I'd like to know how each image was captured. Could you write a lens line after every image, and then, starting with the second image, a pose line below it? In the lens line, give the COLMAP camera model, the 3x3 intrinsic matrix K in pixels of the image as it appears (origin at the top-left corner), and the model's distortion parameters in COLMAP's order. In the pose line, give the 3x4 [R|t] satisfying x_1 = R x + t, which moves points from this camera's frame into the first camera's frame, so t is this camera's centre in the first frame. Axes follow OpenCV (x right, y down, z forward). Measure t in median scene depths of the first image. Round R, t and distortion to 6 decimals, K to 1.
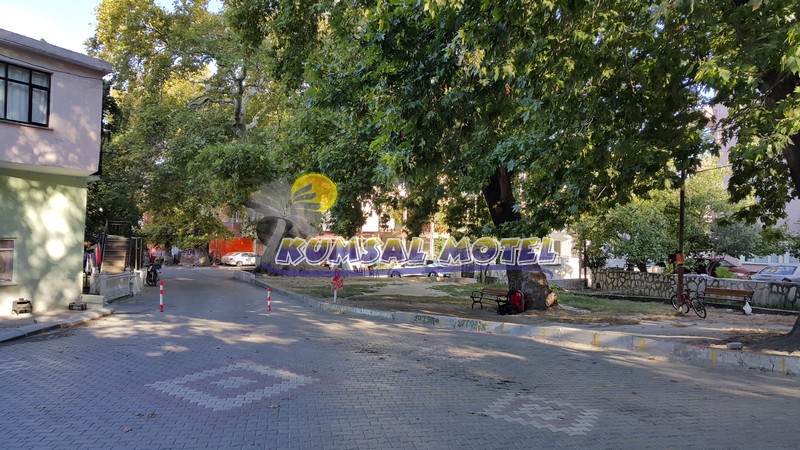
lens RADIAL K [[644.7, 0, 400.9], [0, 644.7, 225.1], [0, 0, 1]] dist [0.064644, -0.093512]
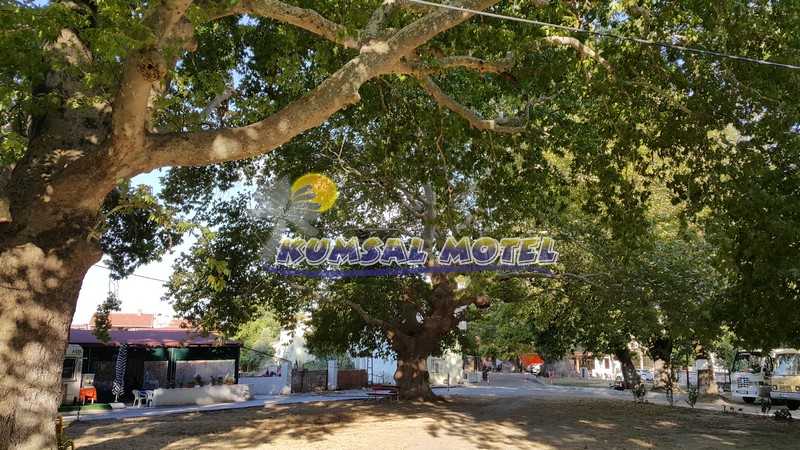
lens RADIAL K [[644.7, 0, 401.2], [0, 644.7, 228.2], [0, 0, 1]] dist [0.064644, -0.093512]
pose [[0.883528, -0.085490, -0.460511, 0.324338], [0.008819, 0.986064, -0.166134, -0.035870], [0.468296, 0.142723, 0.871968, -0.869799]]
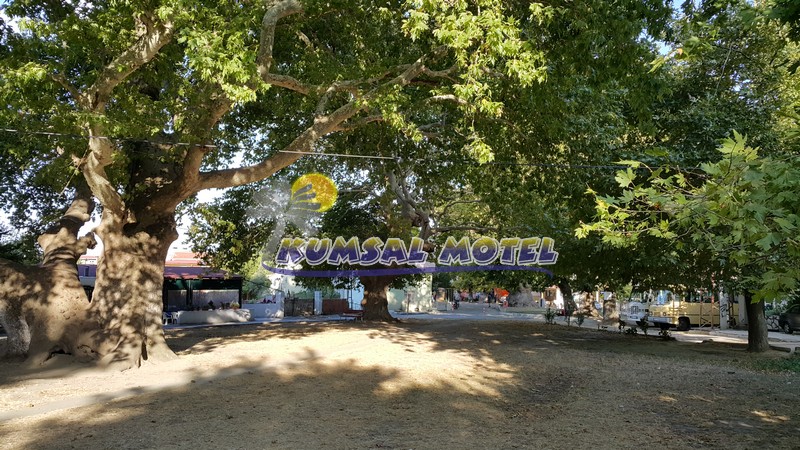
lens RADIAL K [[644.7, 0, 406.0], [0, 644.7, 228.5], [0, 0, 1]] dist [0.064644, -0.093512]
pose [[0.889860, -0.028737, -0.455327, 0.478764], [0.000194, 0.998038, -0.062608, -0.043449], [0.456233, 0.055624, 0.888120, -1.055846]]
